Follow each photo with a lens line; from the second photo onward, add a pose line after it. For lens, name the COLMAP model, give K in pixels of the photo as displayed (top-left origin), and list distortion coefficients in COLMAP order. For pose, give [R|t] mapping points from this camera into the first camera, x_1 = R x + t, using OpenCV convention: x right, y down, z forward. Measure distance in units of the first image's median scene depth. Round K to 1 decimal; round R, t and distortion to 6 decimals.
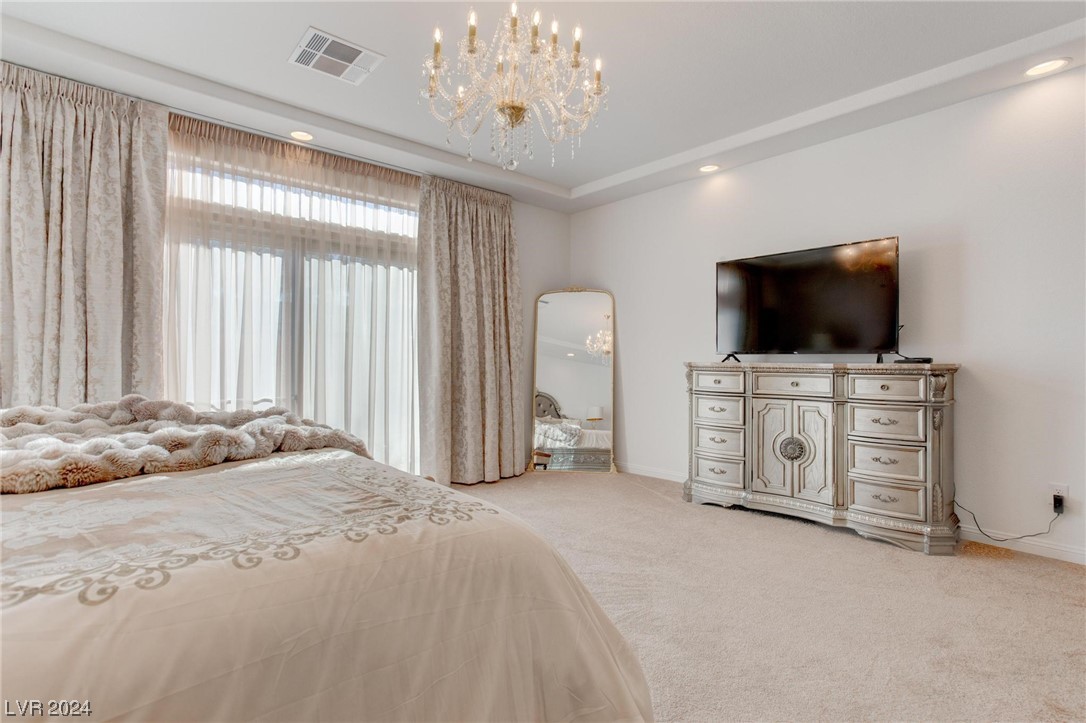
lens RADIAL K [[547.7, 0, 548.3], [0, 547.7, 353.6], [0, 0, 1]] dist [-0.005052, 0.005892]
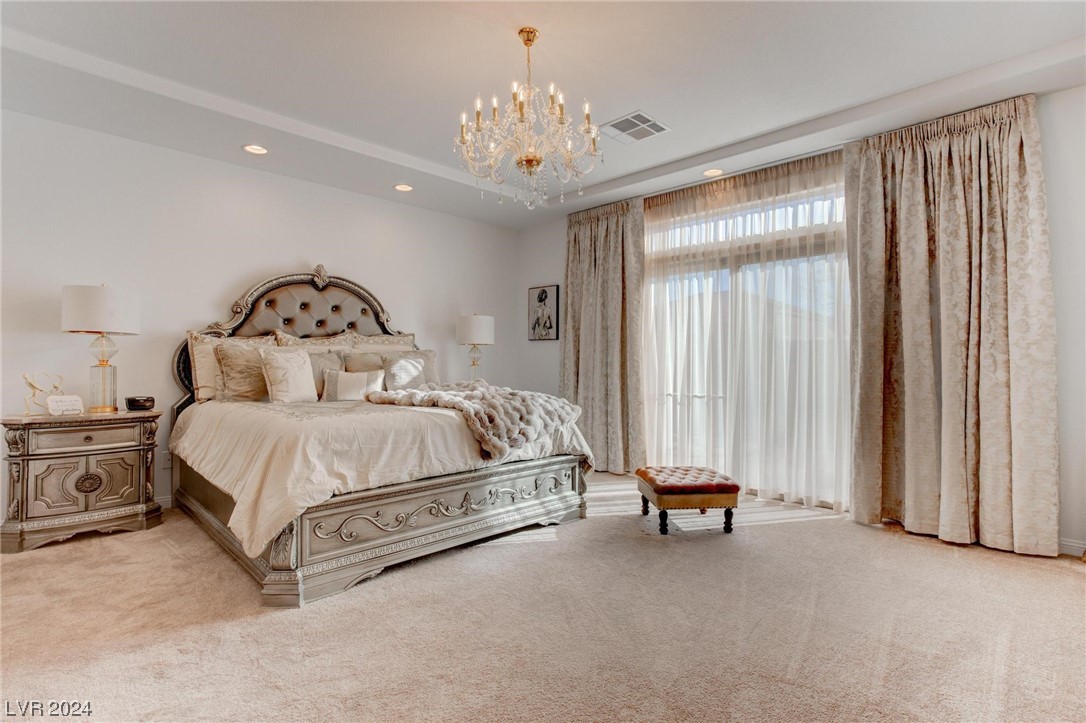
lens RADIAL K [[525.8, 0, 537.6], [0, 525.8, 362.4], [0, 0, 1]] dist [-0.046558, 0.023829]
pose [[0.034860, -0.000163, -0.999392, 0.608238], [0.006777, 0.999977, 0.000073, 0.007496], [0.999369, -0.006775, 0.034860, 0.538067]]
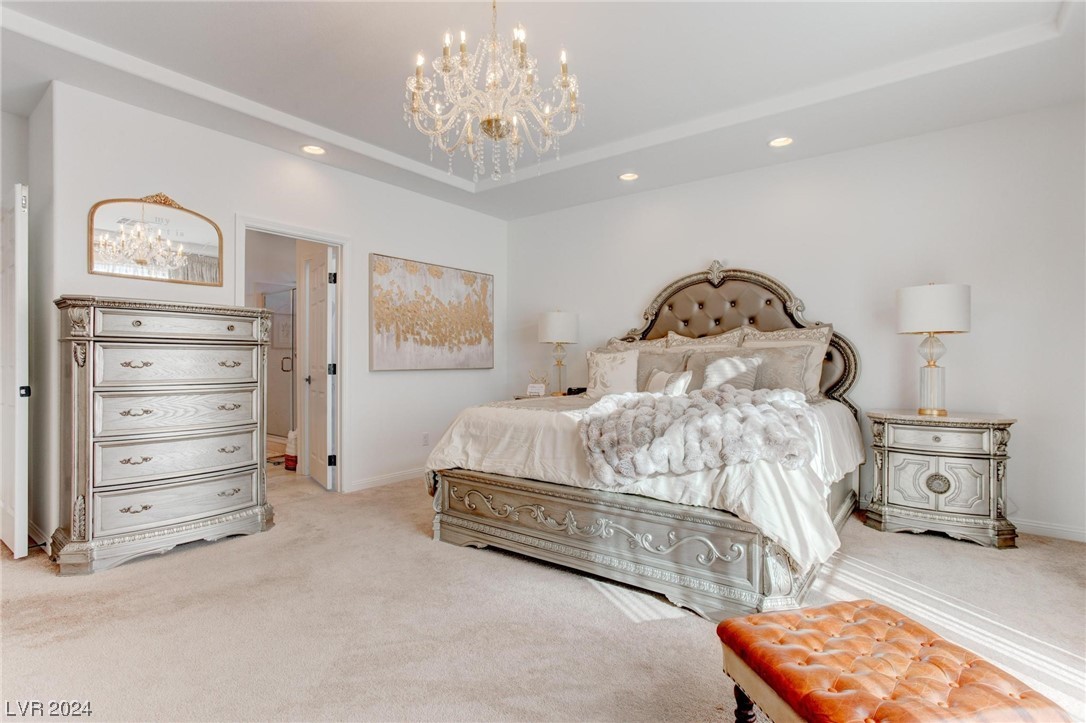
lens RADIAL K [[547.7, 0, 542.8], [0, 547.7, 359.4], [0, 0, 1]] dist [-0.005052, 0.005892]
pose [[-0.983661, -0.001144, -0.180028, 0.017851], [0.001584, 0.999886, -0.015007, 0.012834], [0.180024, -0.015047, -0.983547, 1.137638]]
